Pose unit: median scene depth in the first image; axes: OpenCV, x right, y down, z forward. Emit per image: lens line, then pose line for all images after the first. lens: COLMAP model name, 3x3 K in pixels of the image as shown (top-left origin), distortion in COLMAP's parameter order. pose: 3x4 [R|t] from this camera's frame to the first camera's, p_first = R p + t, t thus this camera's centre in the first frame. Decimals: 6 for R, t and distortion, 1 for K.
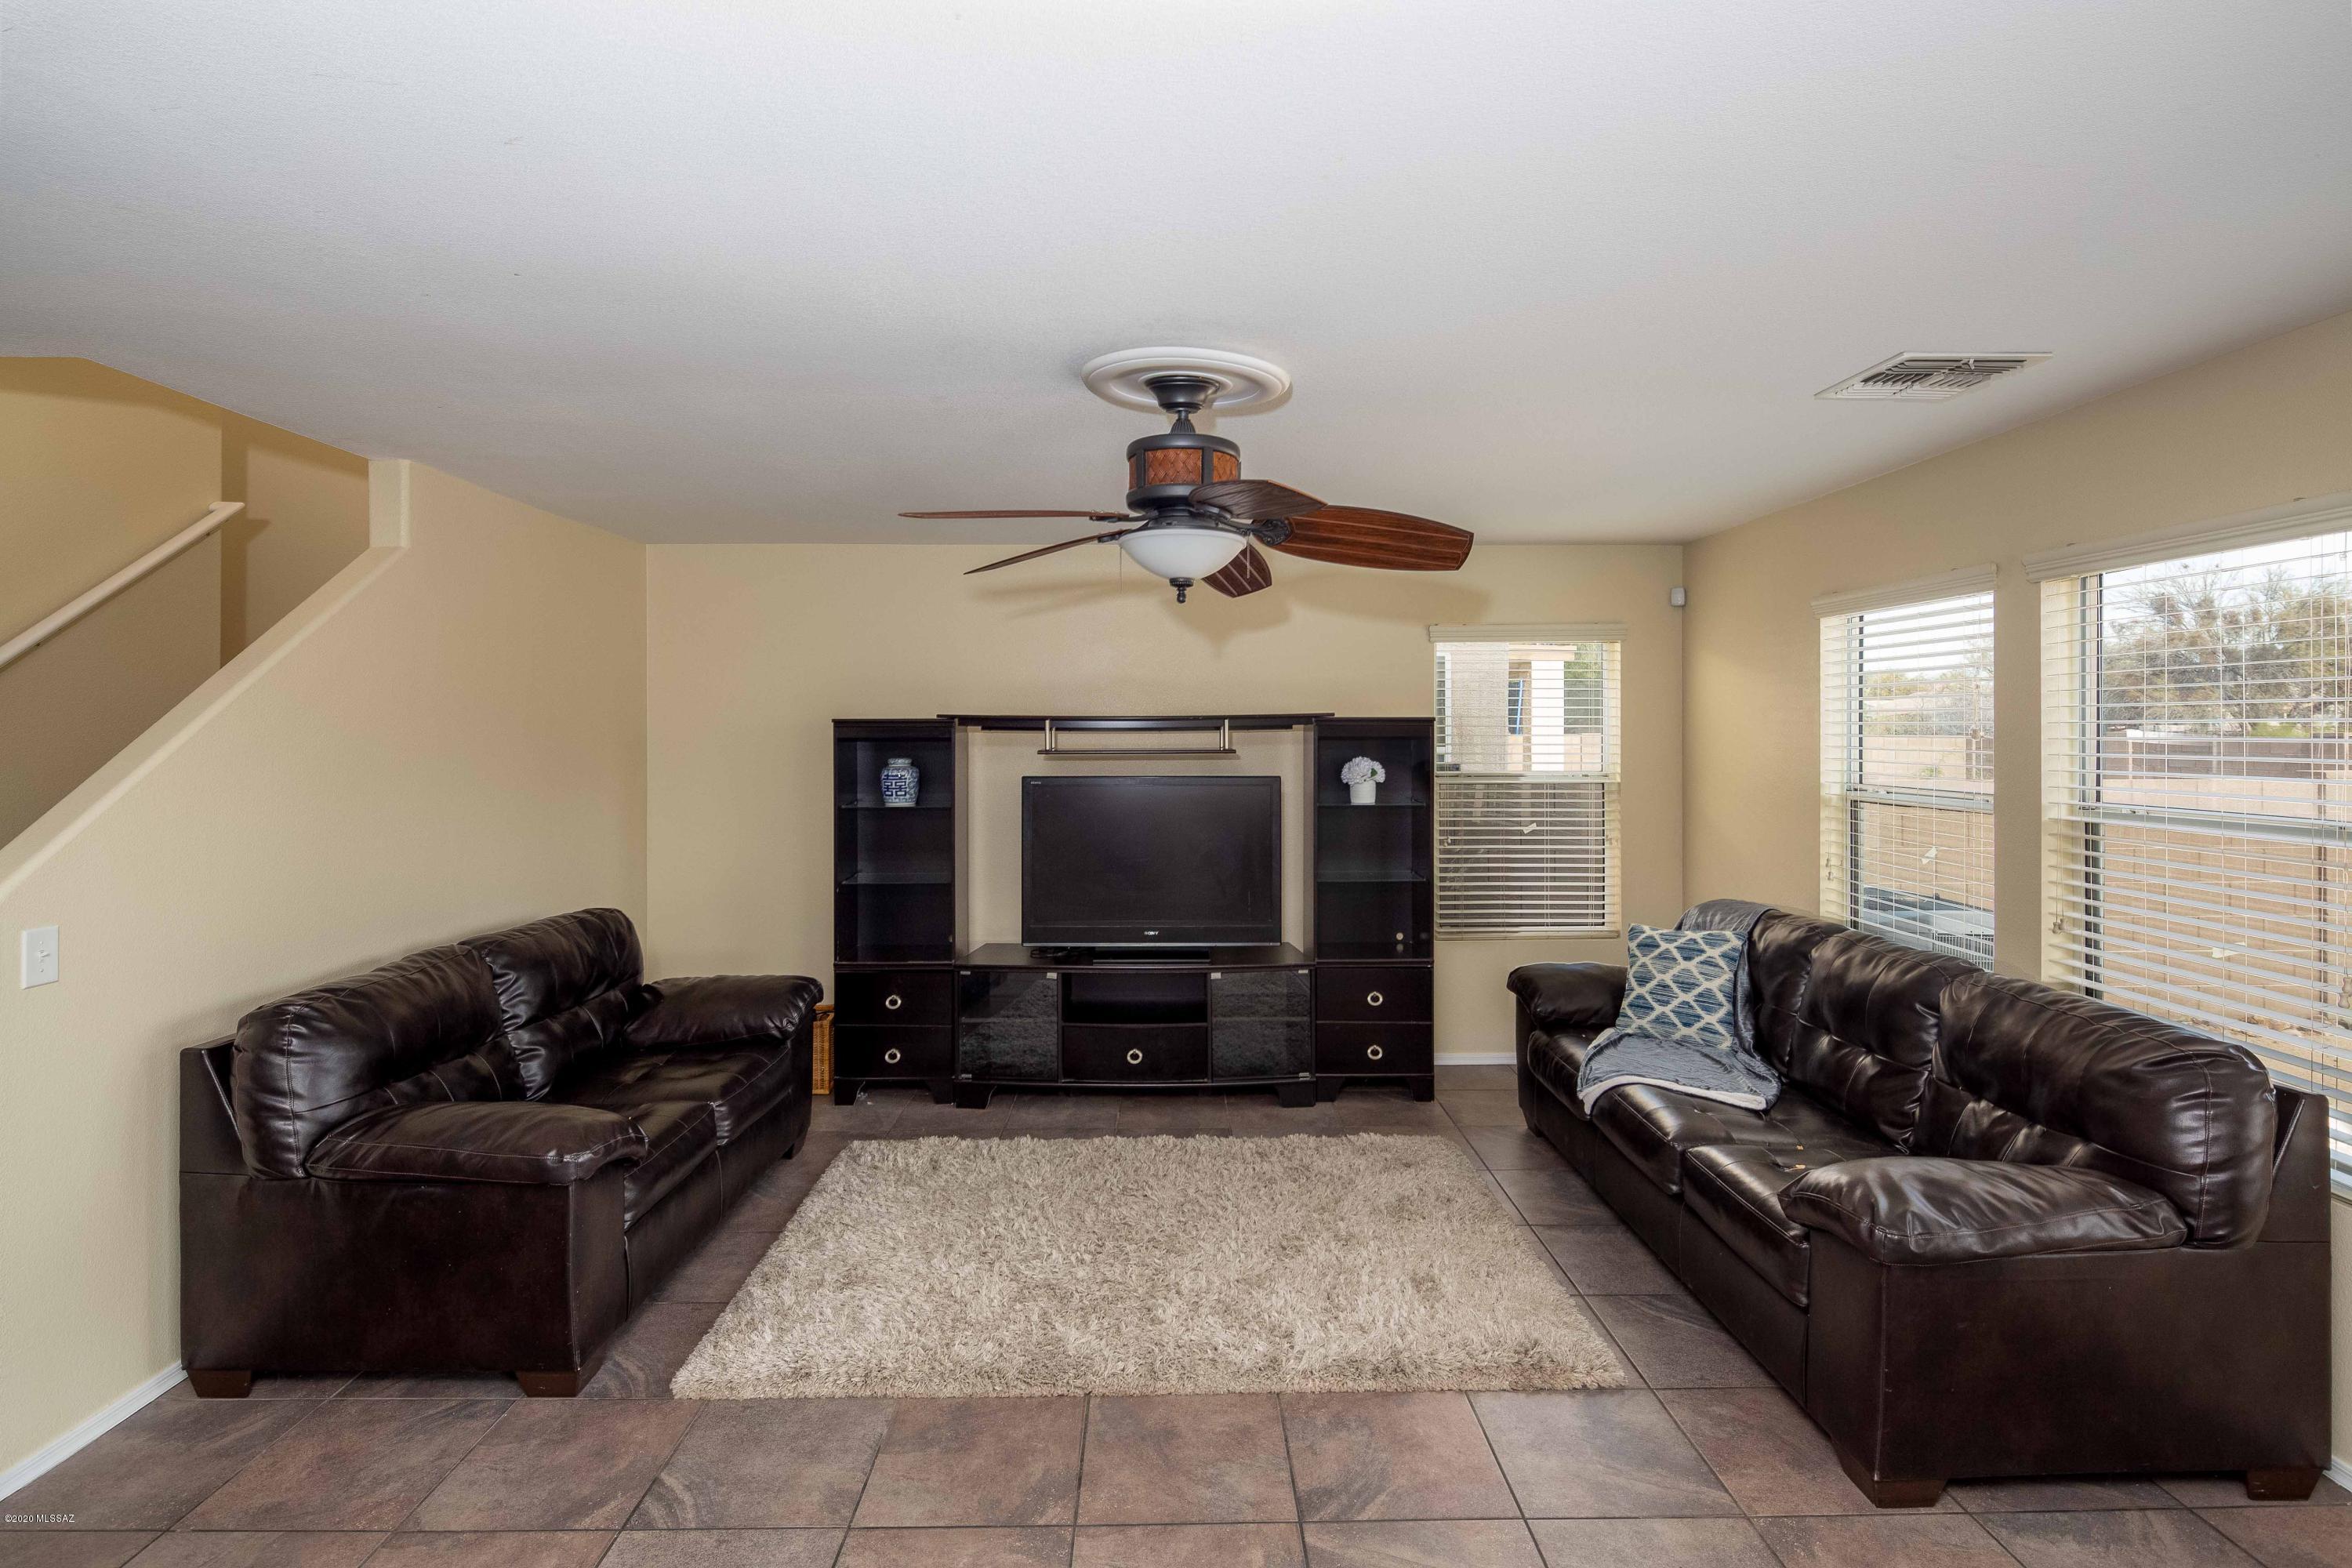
lens RADIAL K [[1131.9, 0, 1175.8], [0, 1131.9, 767.5], [0, 0, 1]] dist [0.000857, -0.000478]
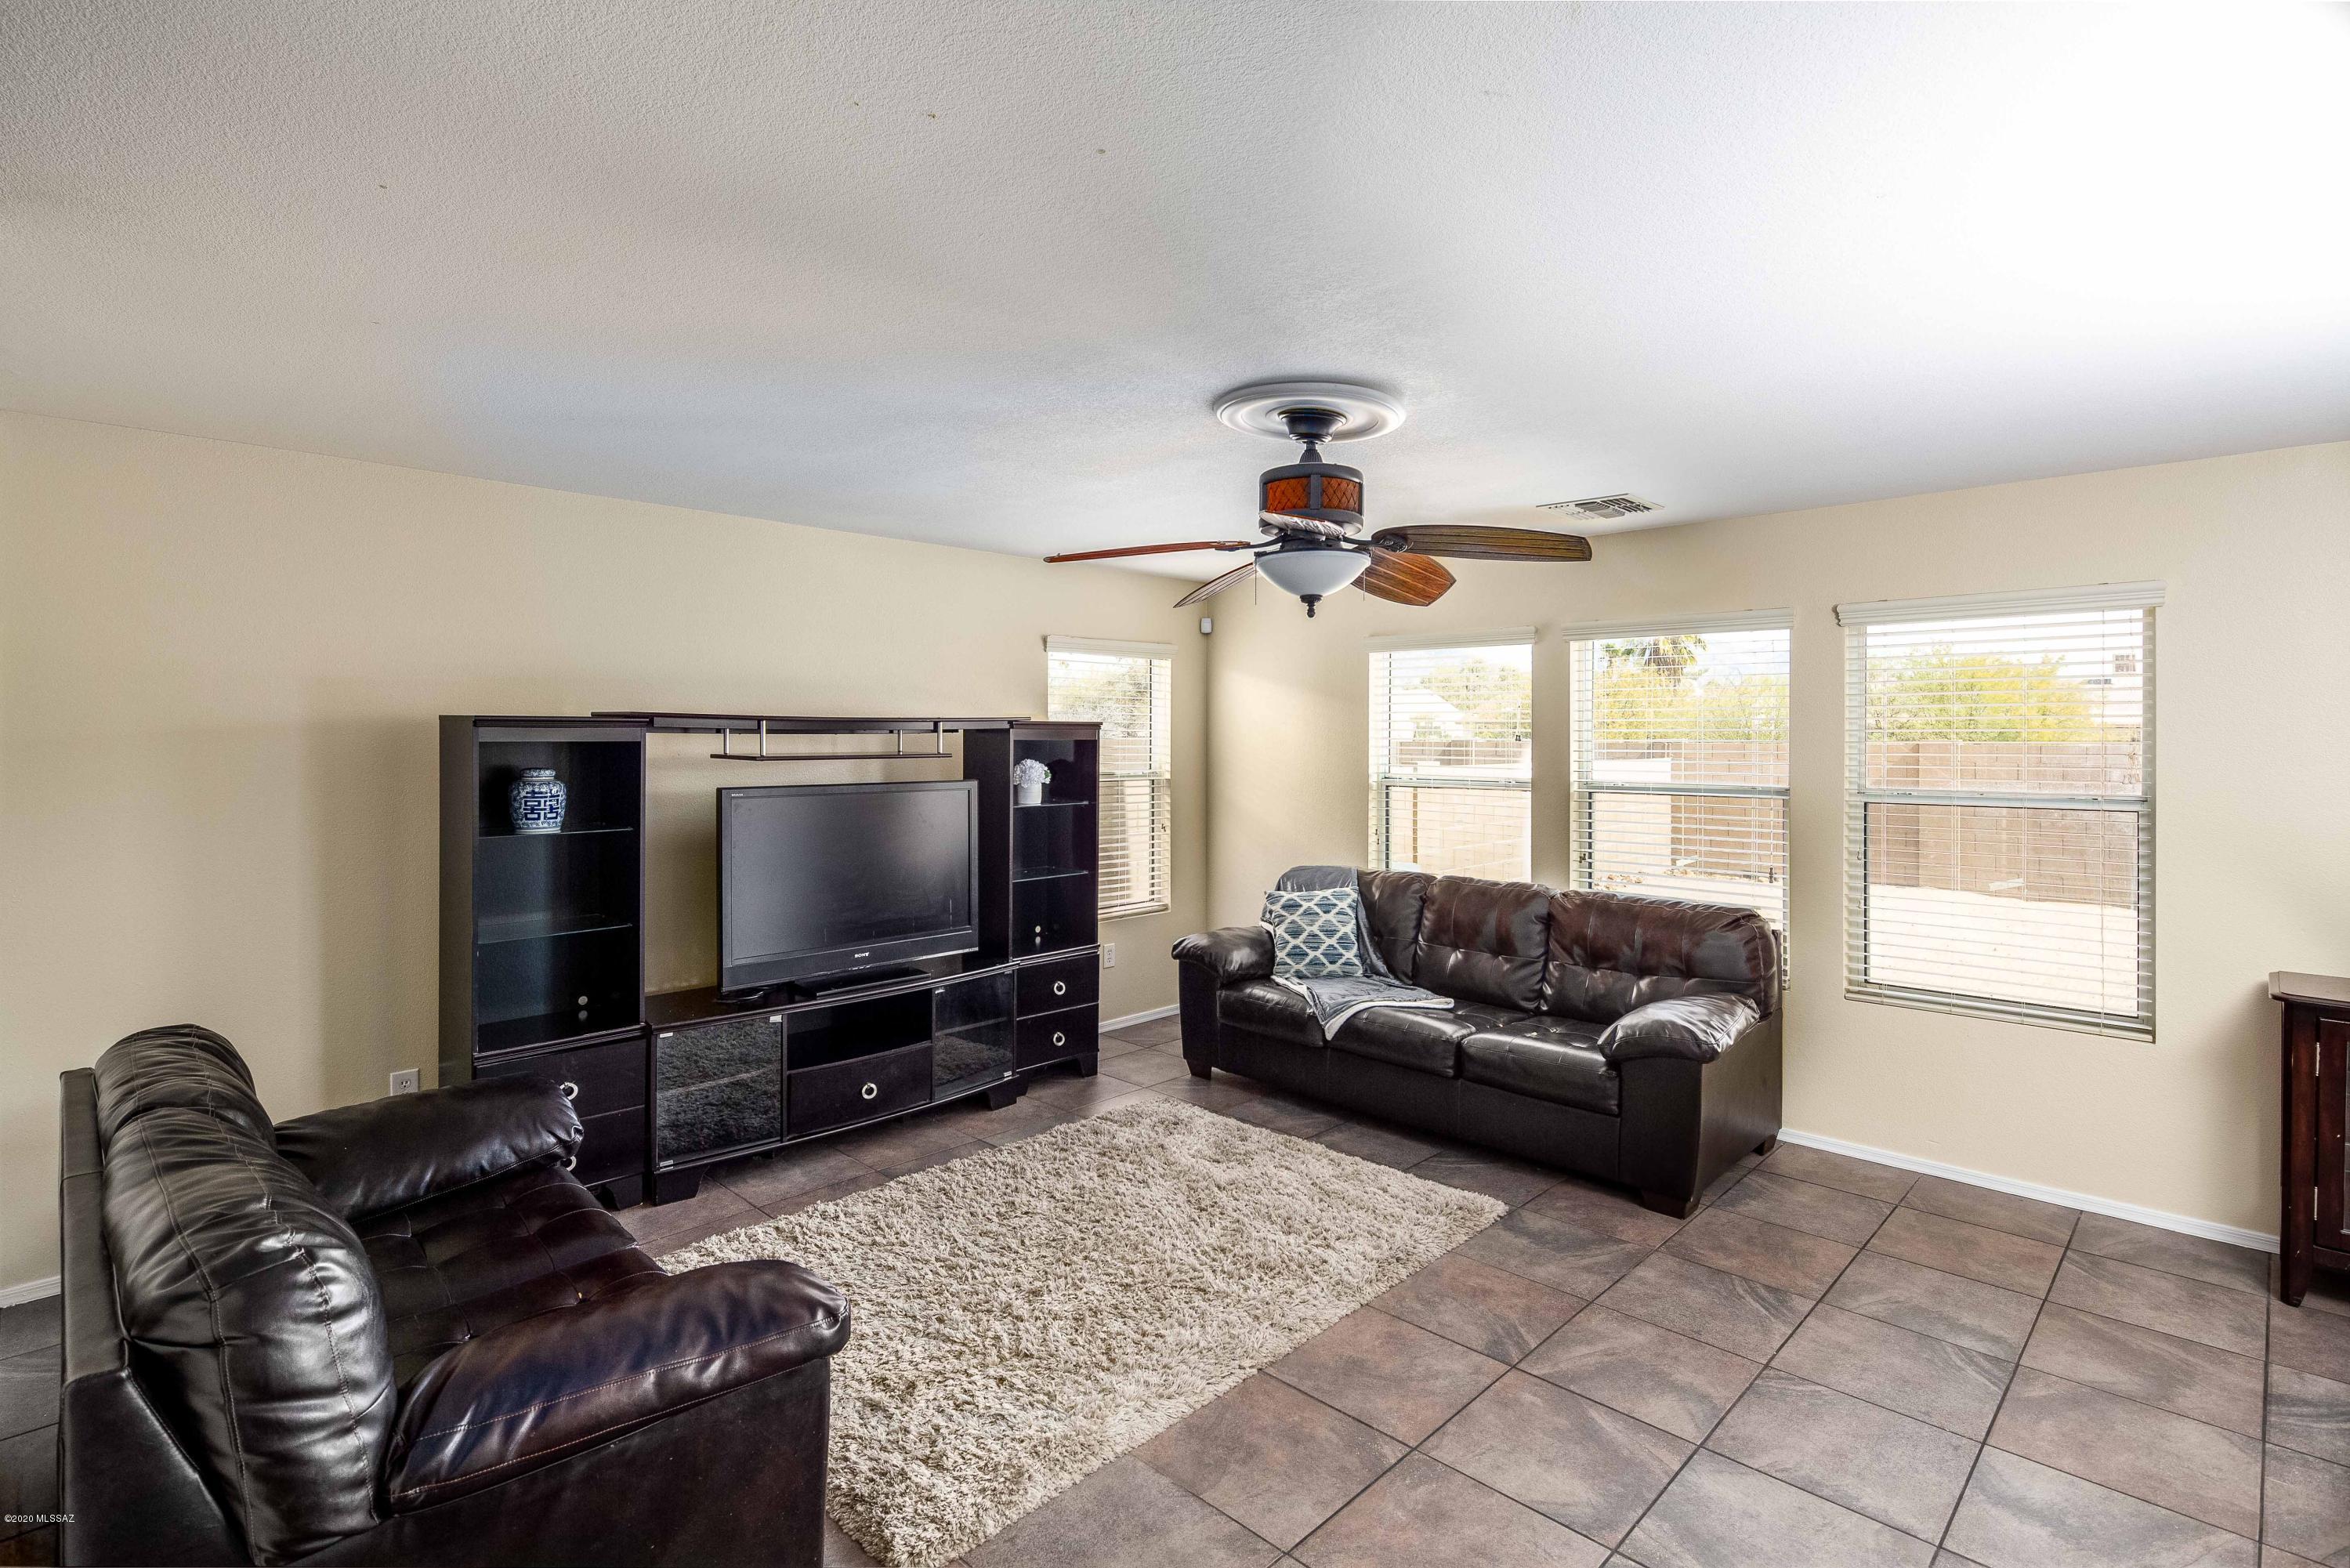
lens RADIAL K [[1120.7, 0, 1175.0], [0, 1120.7, 784.0], [0, 0, 1]] dist [0.001533, -0.000174]
pose [[0.712954, -0.028116, 0.700647, -0.565631], [0.020504, 0.999604, 0.019249, -0.004964], [-0.700911, 0.000642, 0.713249, 0.212196]]
